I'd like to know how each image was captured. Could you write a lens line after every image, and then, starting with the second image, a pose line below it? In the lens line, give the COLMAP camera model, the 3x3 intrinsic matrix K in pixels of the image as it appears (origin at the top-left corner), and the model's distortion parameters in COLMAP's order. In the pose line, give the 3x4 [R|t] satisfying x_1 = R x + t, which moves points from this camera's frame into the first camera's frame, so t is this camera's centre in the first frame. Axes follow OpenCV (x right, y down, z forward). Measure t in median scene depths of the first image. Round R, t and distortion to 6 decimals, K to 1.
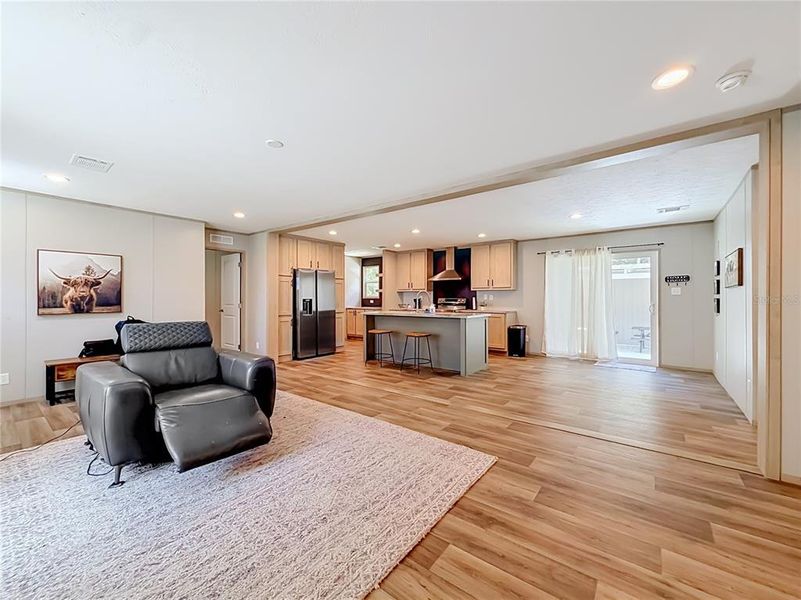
lens RADIAL K [[326.8, 0, 399.9], [0, 326.8, 300.1], [0, 0, 1]] dist [0.000004, -0.000316]
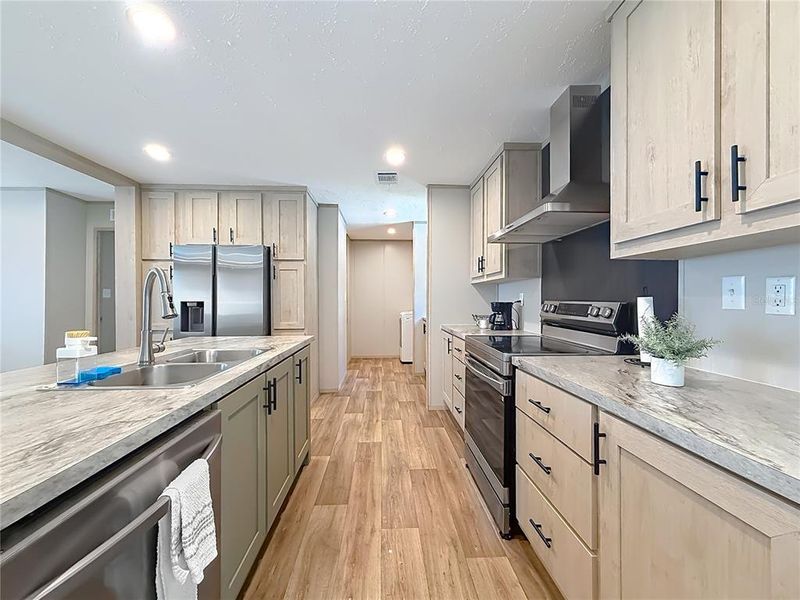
lens RADIAL K [[323.2, 0, 397.9], [0, 323.2, 299.3], [0, 0, 1]] dist [-0.000392, -0.000142]
pose [[0.646298, 0.000165, -0.763085, 0.313488], [-0.004388, 0.999984, -0.003500, -0.006516], [0.763072, 0.005611, 0.646289, 0.885151]]
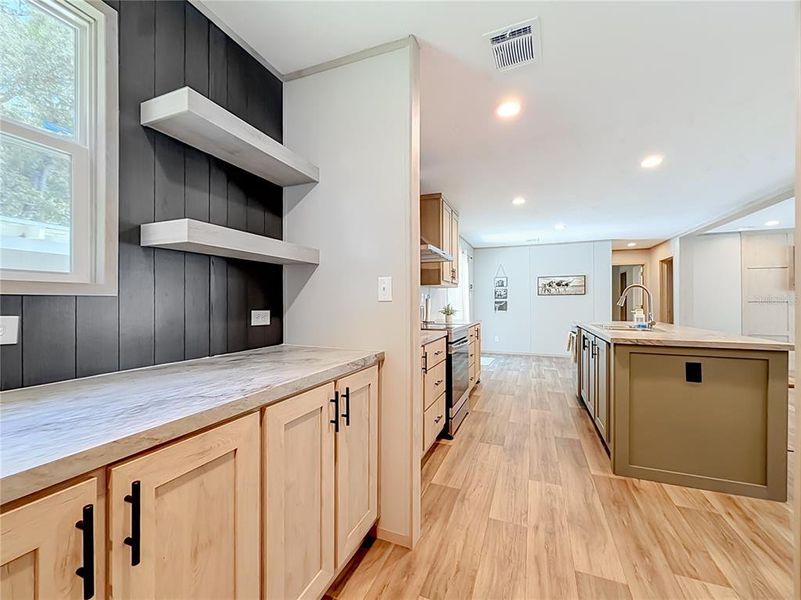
lens RADIAL K [[326.8, 0, 399.9], [0, 326.8, 300.1], [0, 0, 1]] dist [0.000004, -0.000316]
pose [[-0.261358, 0.007619, 0.965212, -0.289864], [0.006551, 0.999960, -0.006120, -0.003356], [-0.965220, 0.004723, -0.261398, 1.339911]]
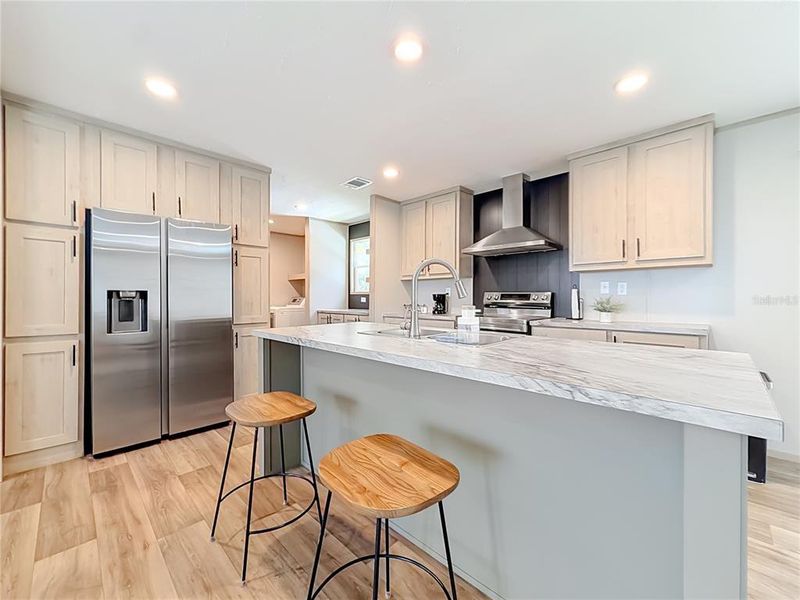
lens RADIAL K [[326.4, 0, 399.4], [0, 326.4, 300.1], [0, 0, 1]] dist [0.000004, -0.000316]
pose [[0.992203, 0.002257, -0.124611, 0.069159], [-0.002090, 0.999997, 0.001474, 0.006072], [0.124614, -0.001202, 0.992205, 0.647232]]
